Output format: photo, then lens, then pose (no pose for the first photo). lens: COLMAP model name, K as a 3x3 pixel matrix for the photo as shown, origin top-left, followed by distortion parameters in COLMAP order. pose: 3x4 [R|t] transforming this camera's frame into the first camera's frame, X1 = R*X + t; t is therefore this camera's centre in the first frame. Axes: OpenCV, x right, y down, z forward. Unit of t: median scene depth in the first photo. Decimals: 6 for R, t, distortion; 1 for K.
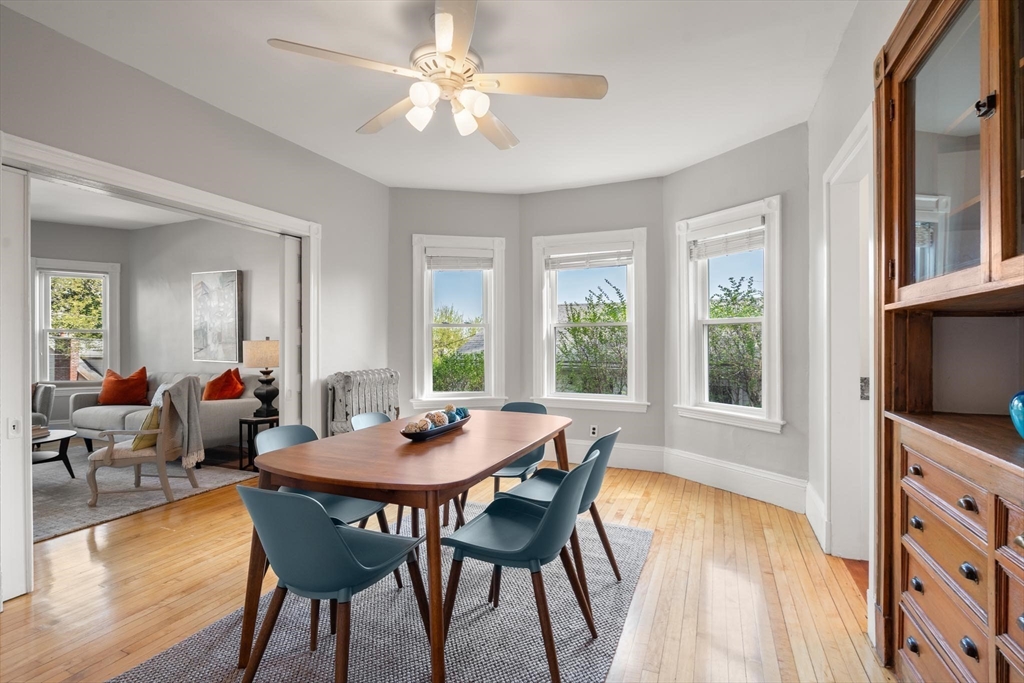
lens RADIAL K [[464.6, 0, 512.2], [0, 464.6, 335.3], [0, 0, 1]] dist [-0.003197, 0.001456]
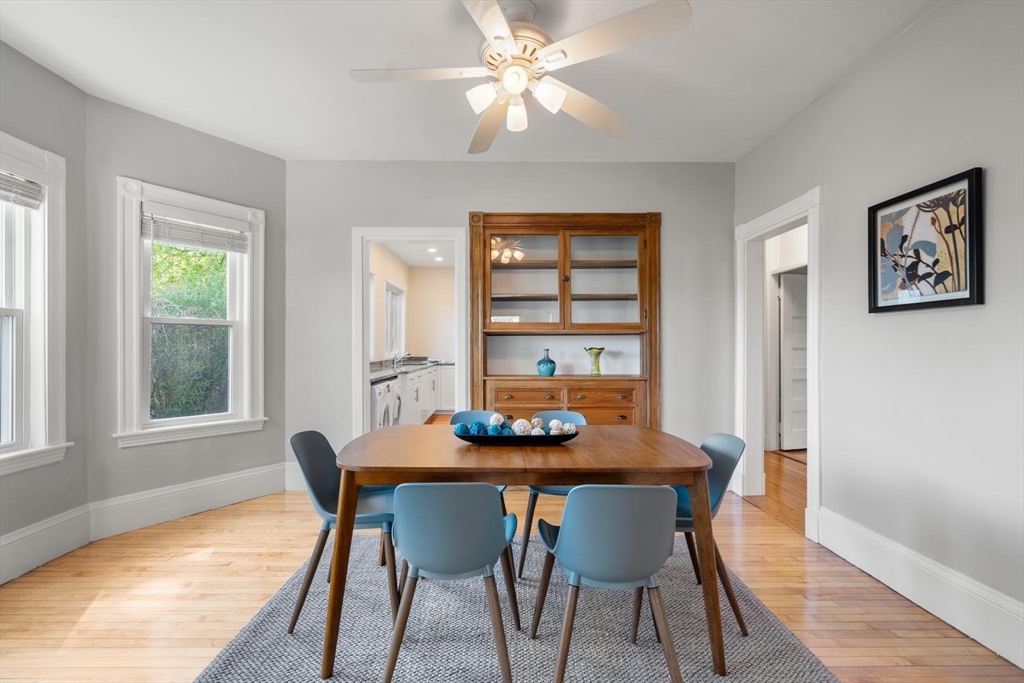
lens RADIAL K [[464.6, 0, 492.8], [0, 464.6, 344.8], [0, 0, 1]] dist [-0.003197, 0.001456]
pose [[-0.382915, 0.000686, 0.923783, -0.518303], [-0.014807, 0.999867, -0.006880, 0.009718], [-0.923665, -0.016313, -0.382853, 0.743672]]
